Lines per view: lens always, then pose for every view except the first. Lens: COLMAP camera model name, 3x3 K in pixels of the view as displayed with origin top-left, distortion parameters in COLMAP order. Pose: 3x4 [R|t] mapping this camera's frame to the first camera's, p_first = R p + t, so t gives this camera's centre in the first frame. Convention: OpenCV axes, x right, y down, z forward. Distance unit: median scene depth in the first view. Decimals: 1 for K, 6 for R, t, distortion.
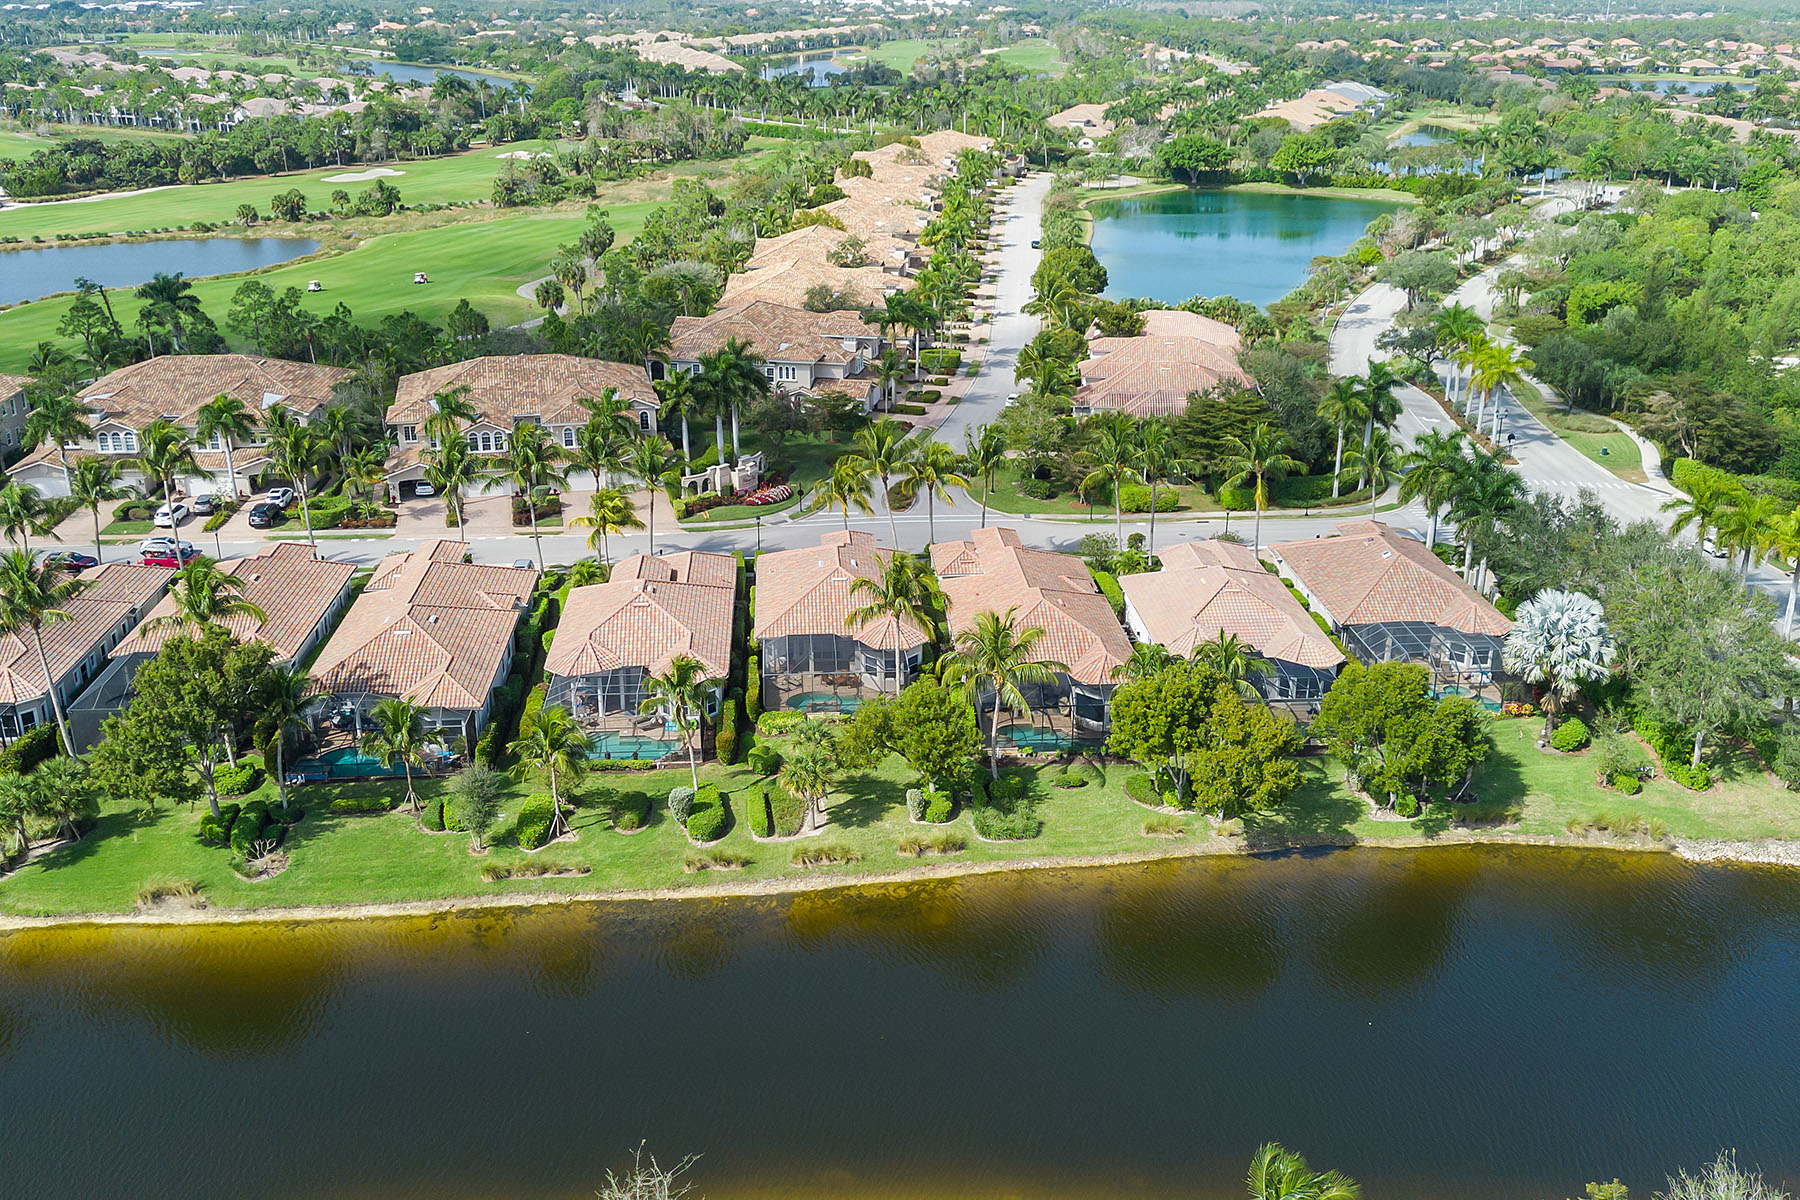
lens RADIAL K [[1660.3, 0, 904.7], [0, 1660.3, 595.1], [0, 0, 1]] dist [0.129457, -0.222939]
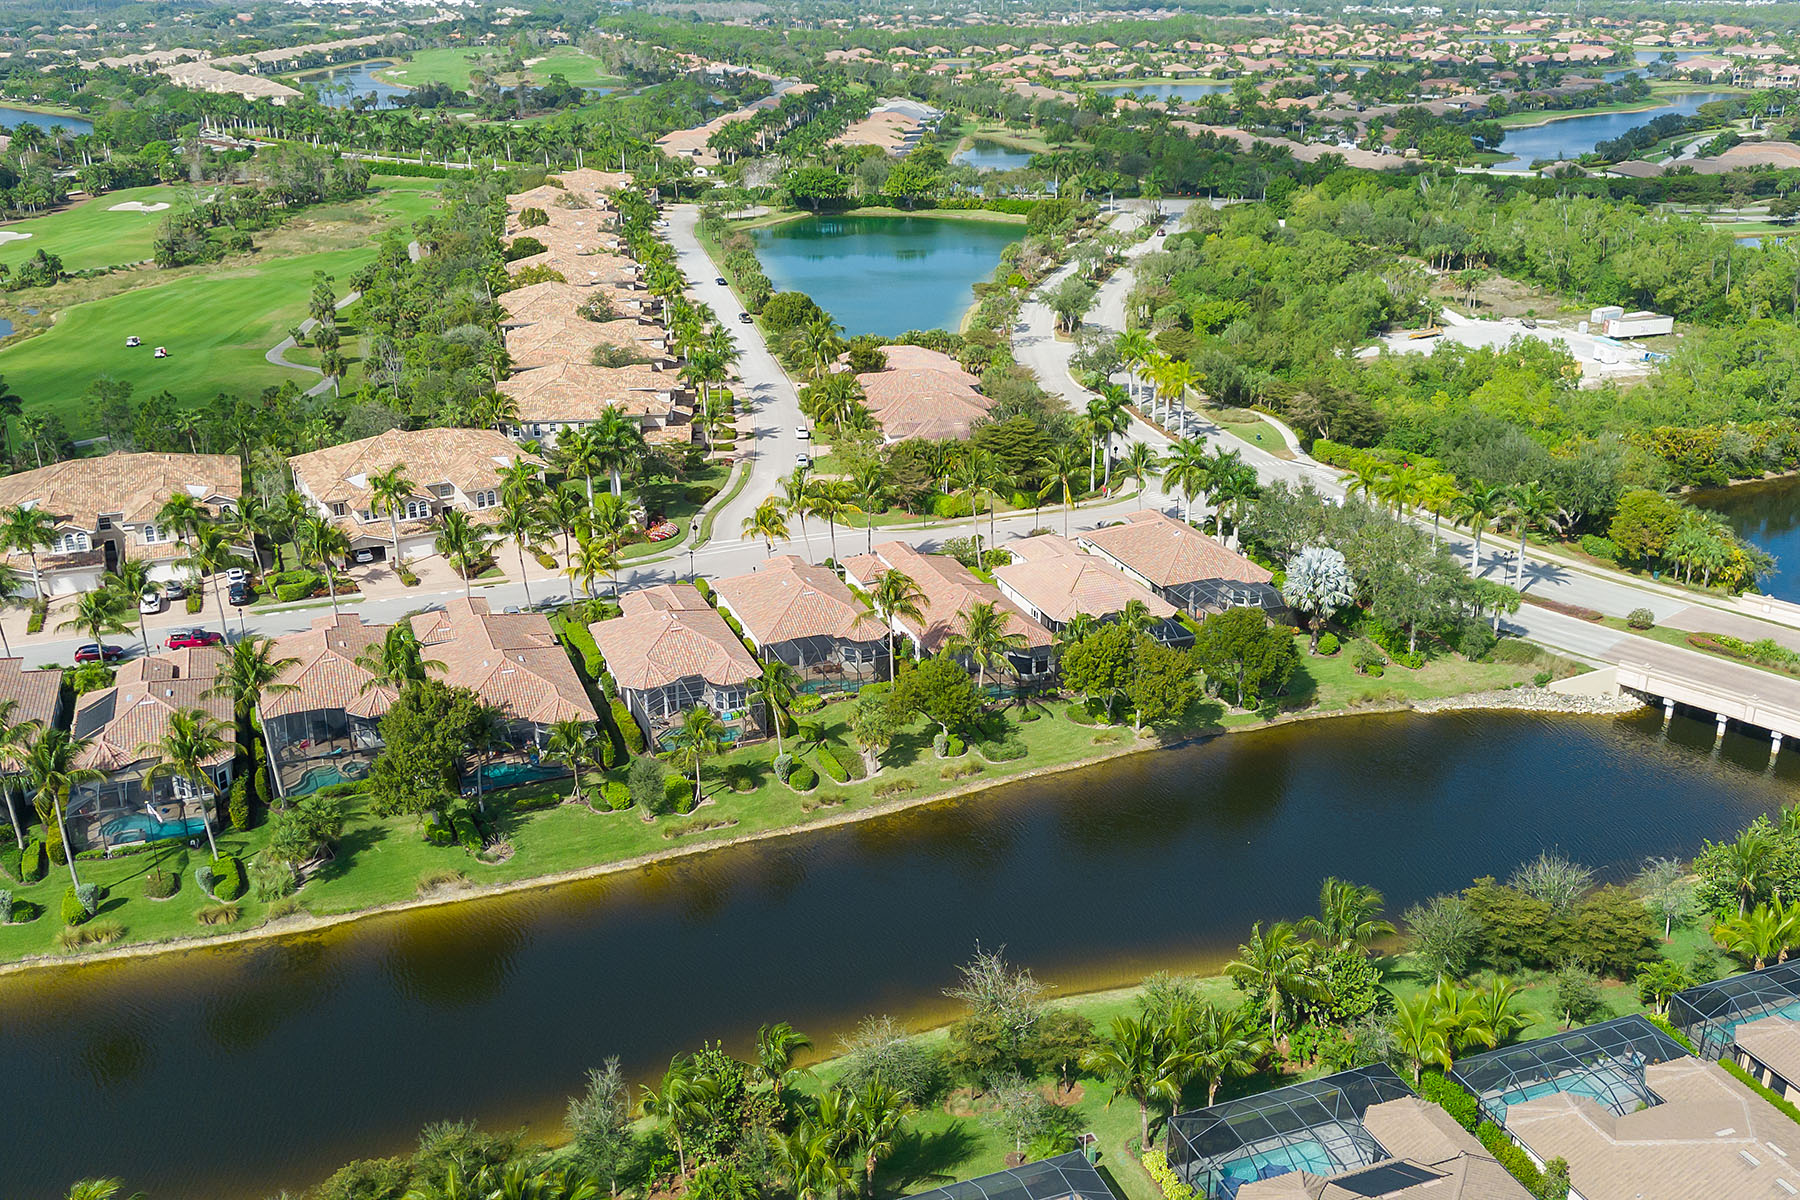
lens RADIAL K [[1660.3, 0, 904.7], [0, 1660.3, 595.1], [0, 0, 1]] dist [0.129457, -0.222939]
pose [[0.957705, -0.109312, 0.266181, -0.252676], [0.107314, 0.993980, 0.022084, -0.023184], [-0.266993, 0.007415, 0.963670, -0.230543]]
